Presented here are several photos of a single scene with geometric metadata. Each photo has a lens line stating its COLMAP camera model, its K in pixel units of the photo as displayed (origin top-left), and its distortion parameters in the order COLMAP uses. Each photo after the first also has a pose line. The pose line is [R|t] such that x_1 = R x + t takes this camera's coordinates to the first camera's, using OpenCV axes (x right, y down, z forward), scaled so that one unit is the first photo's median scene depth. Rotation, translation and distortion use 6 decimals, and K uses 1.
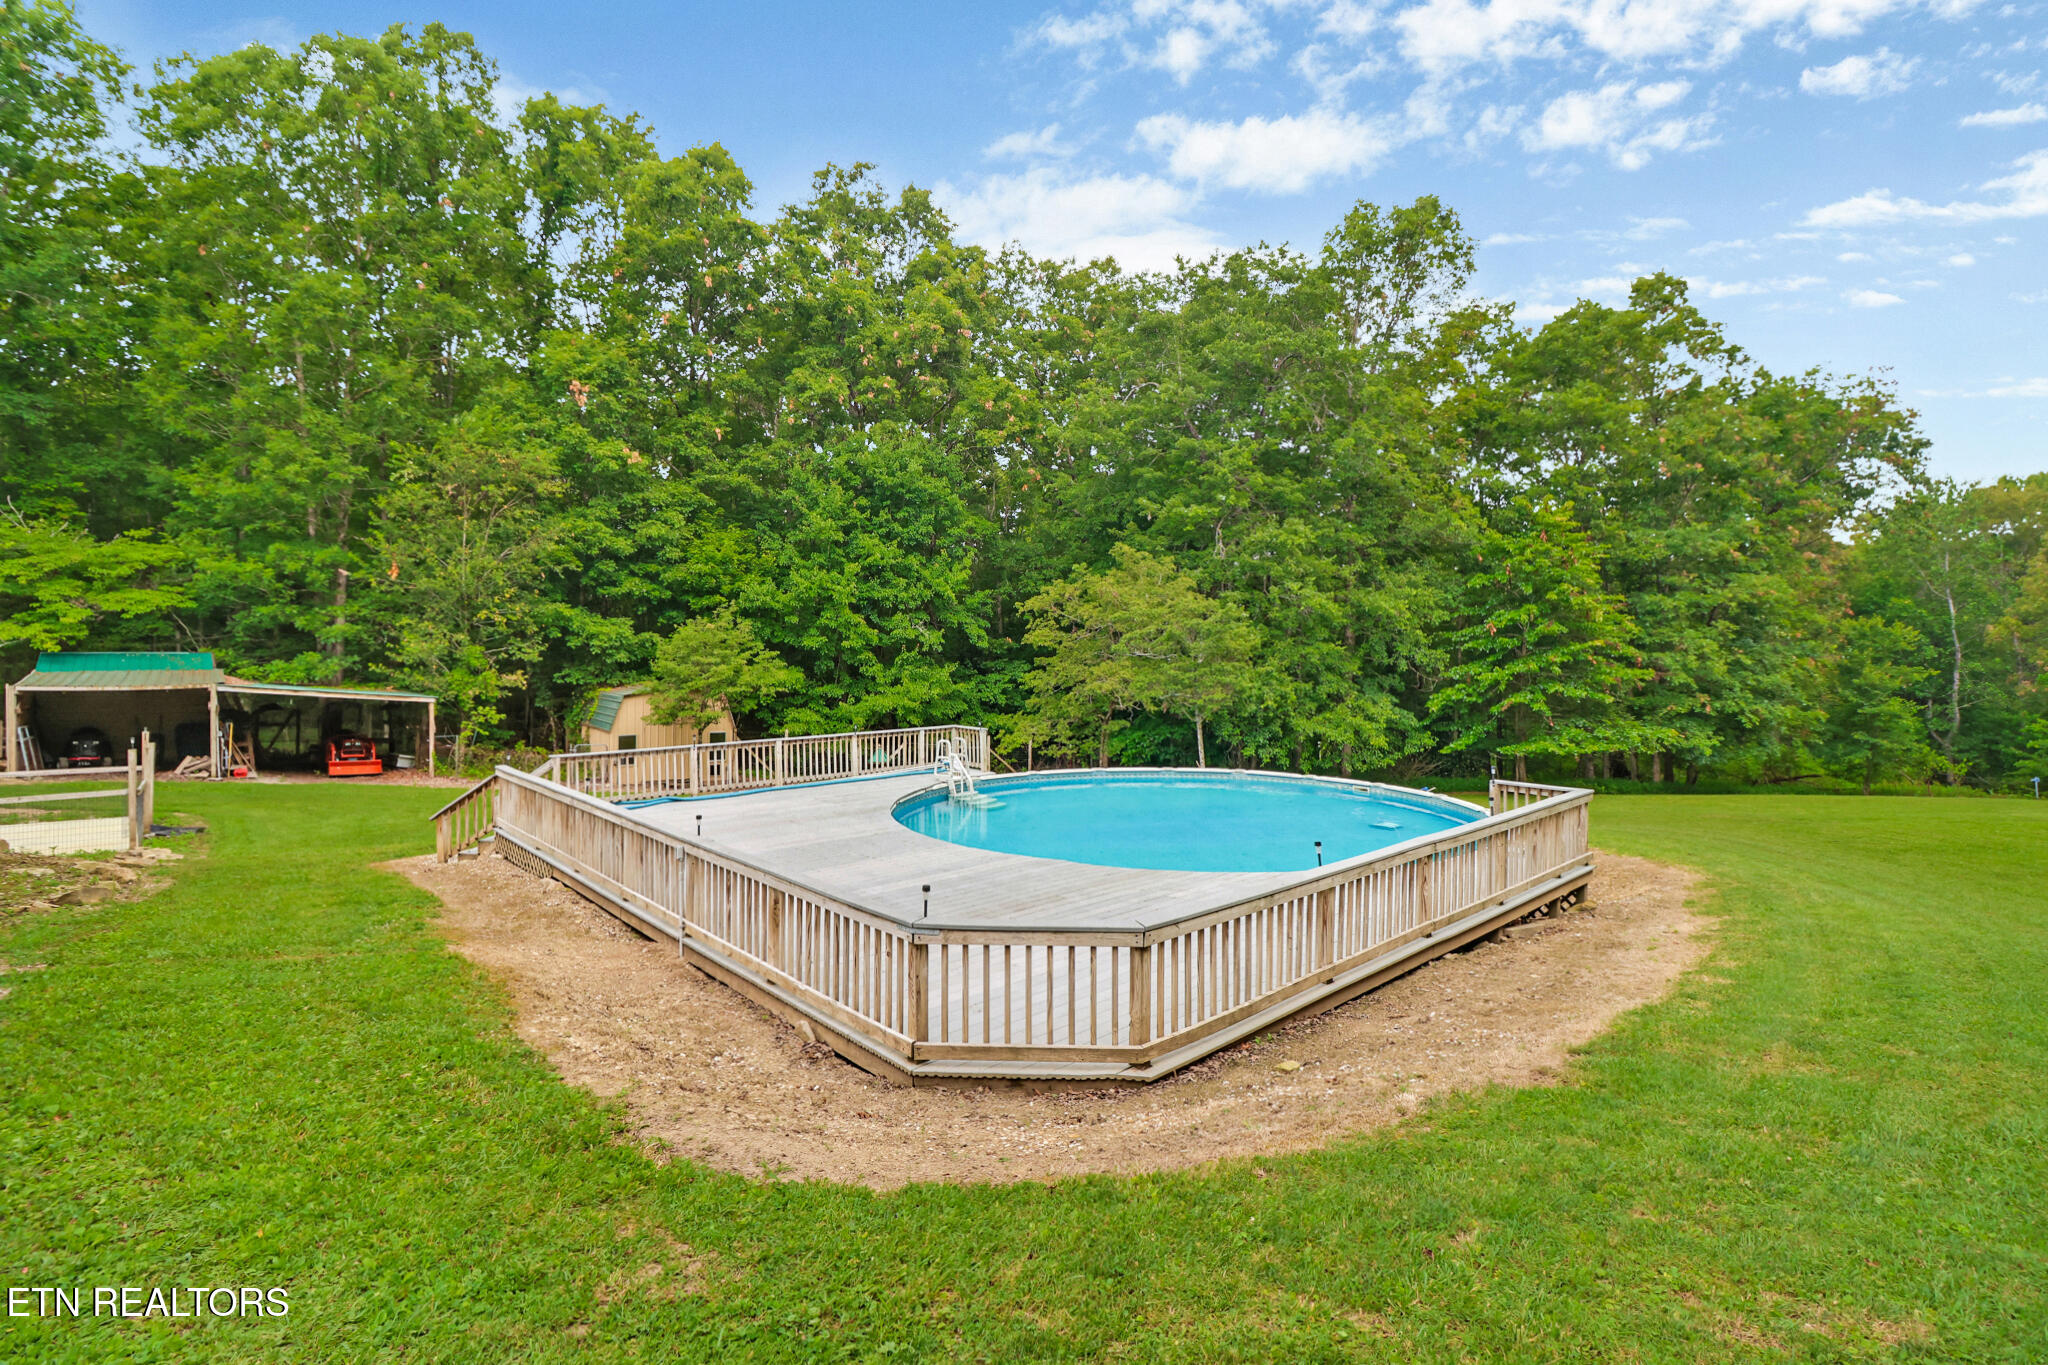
lens RADIAL K [[943.1, 0, 992.1], [0, 943.1, 642.3], [0, 0, 1]] dist [-0.018967, -0.005839]
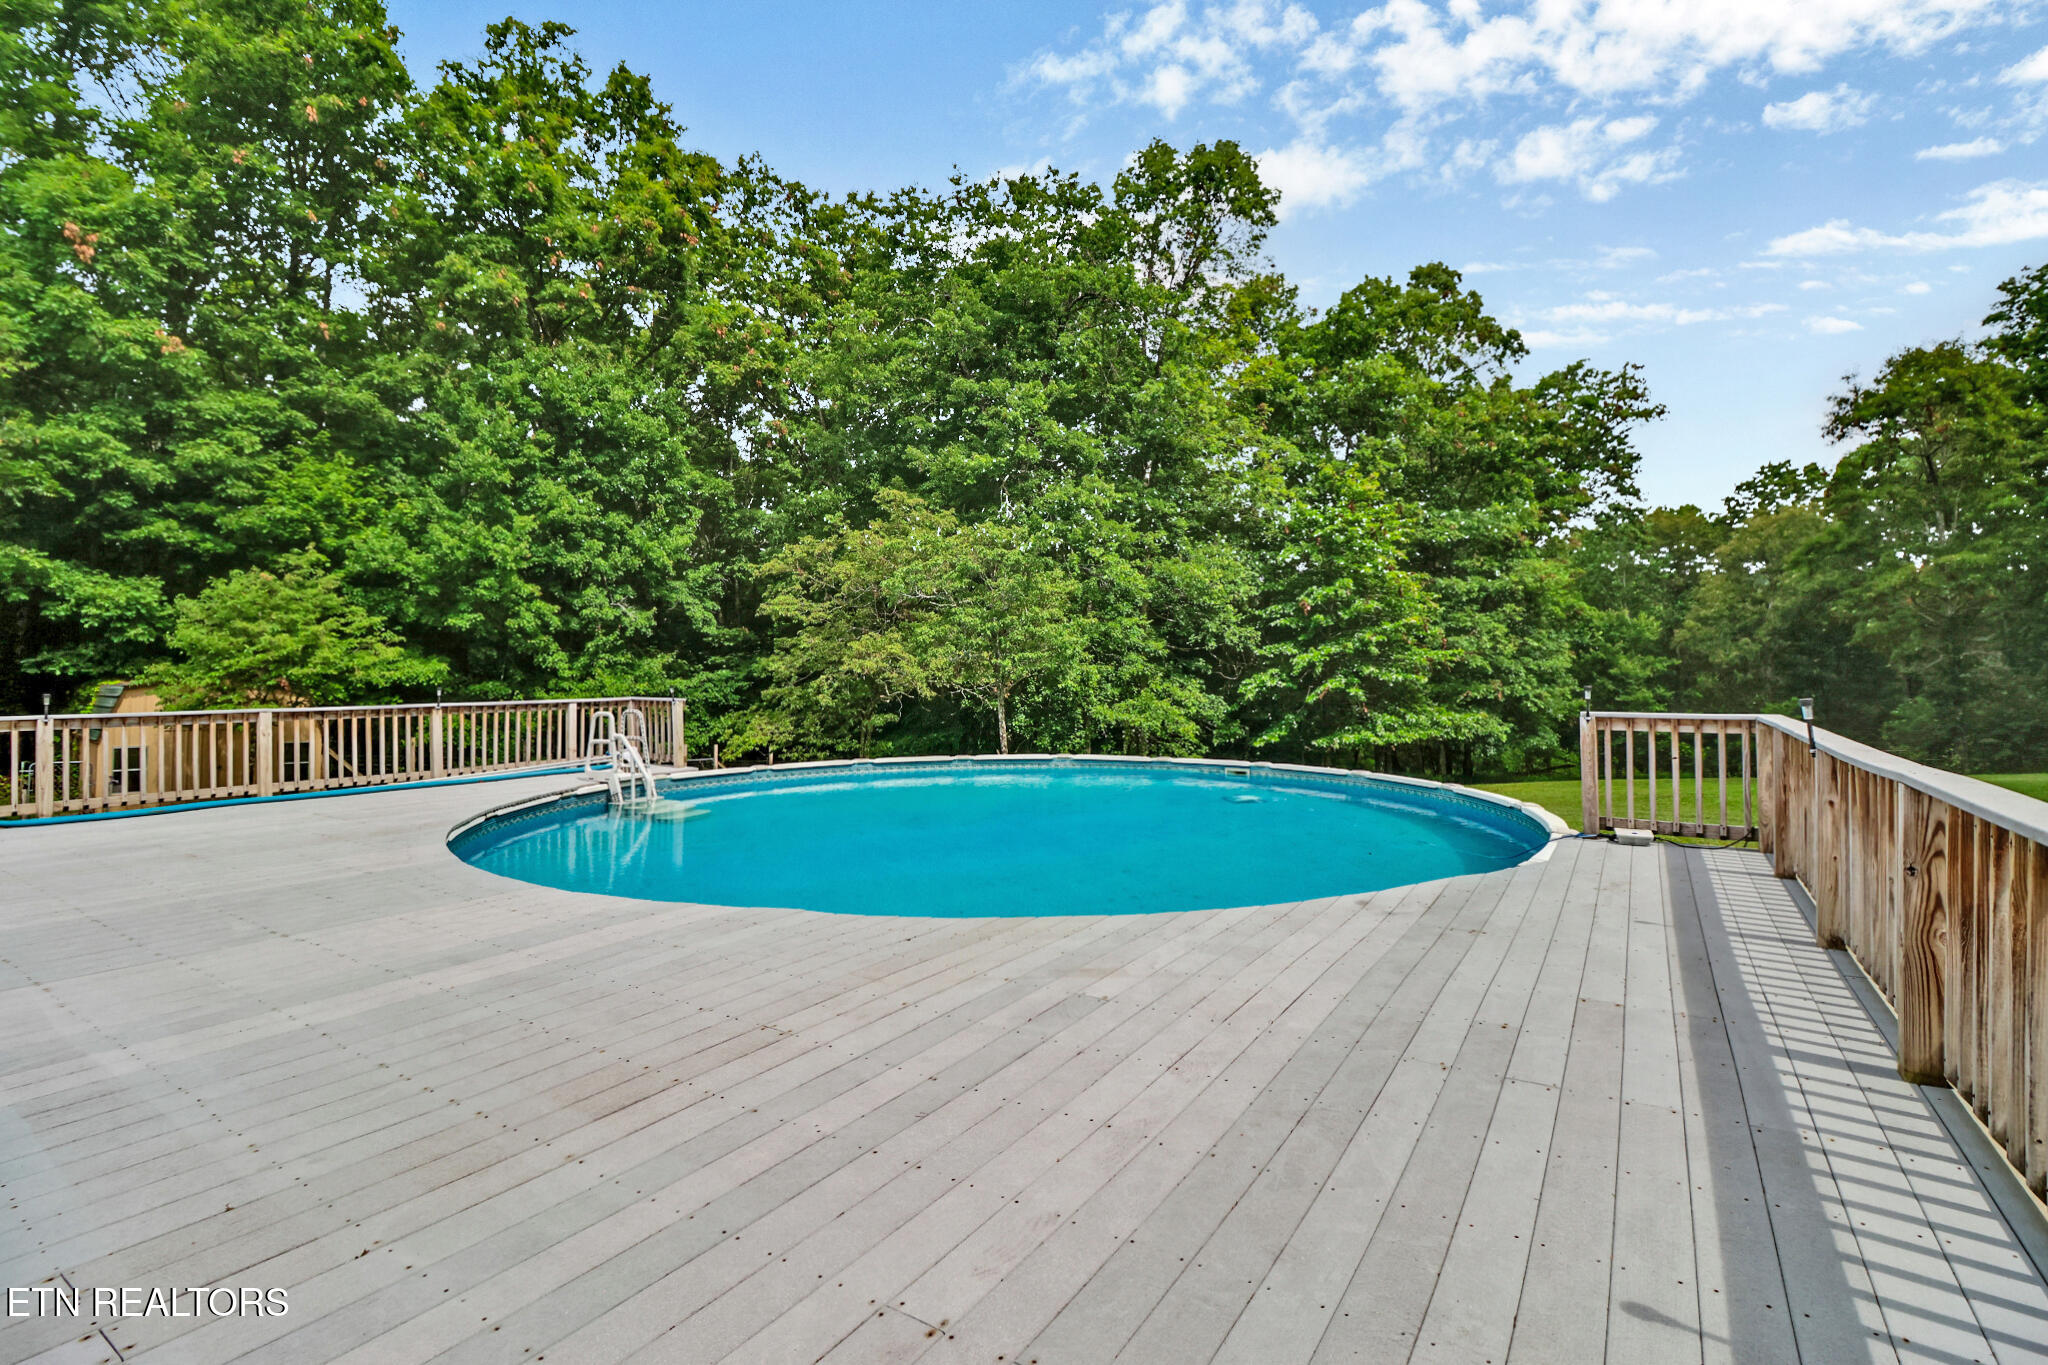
lens RADIAL K [[943.1, 0, 1032.6], [0, 943.1, 674.4], [0, 0, 1]] dist [-0.018967, -0.005839]
pose [[0.955206, 0.000013, 0.295943, 0.017165], [-0.001004, 0.999994, 0.003195, 0.040853], [-0.295941, -0.003349, 0.955200, 0.185619]]
